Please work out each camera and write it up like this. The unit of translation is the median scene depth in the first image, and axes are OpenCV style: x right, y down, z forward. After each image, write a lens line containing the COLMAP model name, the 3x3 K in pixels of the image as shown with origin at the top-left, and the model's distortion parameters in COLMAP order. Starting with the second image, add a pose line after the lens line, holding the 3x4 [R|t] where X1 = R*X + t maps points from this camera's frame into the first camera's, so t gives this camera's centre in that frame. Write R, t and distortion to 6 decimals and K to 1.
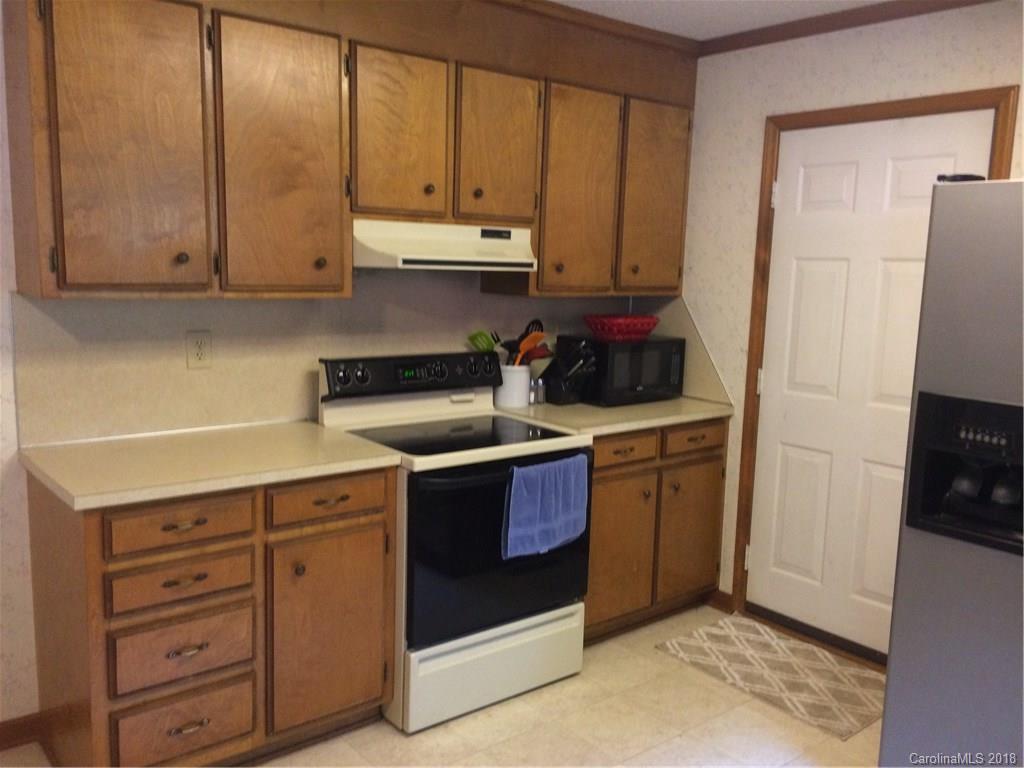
lens RADIAL K [[869.4, 0, 510.5], [0, 869.4, 387.1], [0, 0, 1]] dist [0.066355, -0.082230]
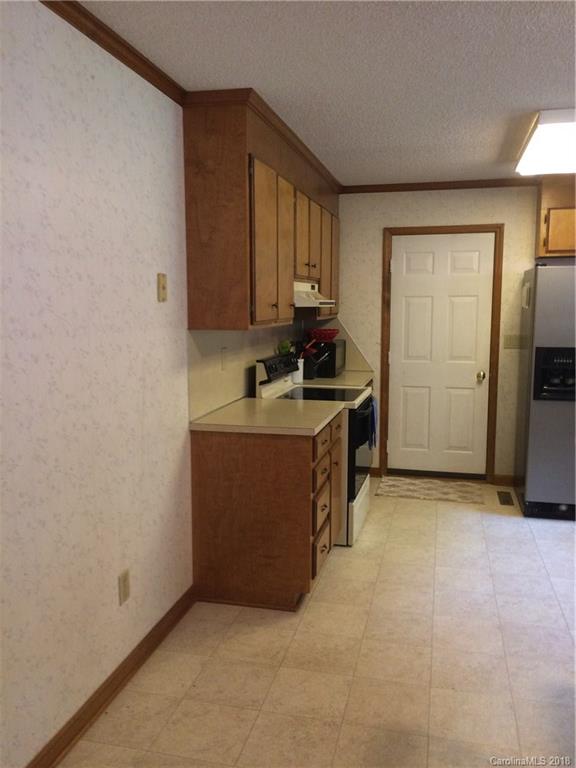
lens RADIAL K [[652.1, 0, 285.8], [0, 652.1, 383.5], [0, 0, 1]] dist [0.066355, -0.082230]
pose [[0.800951, -0.102849, 0.589830, -0.859313], [0.110123, 0.993635, 0.023721, -0.009585], [-0.588515, 0.045955, 0.807179, -0.081791]]
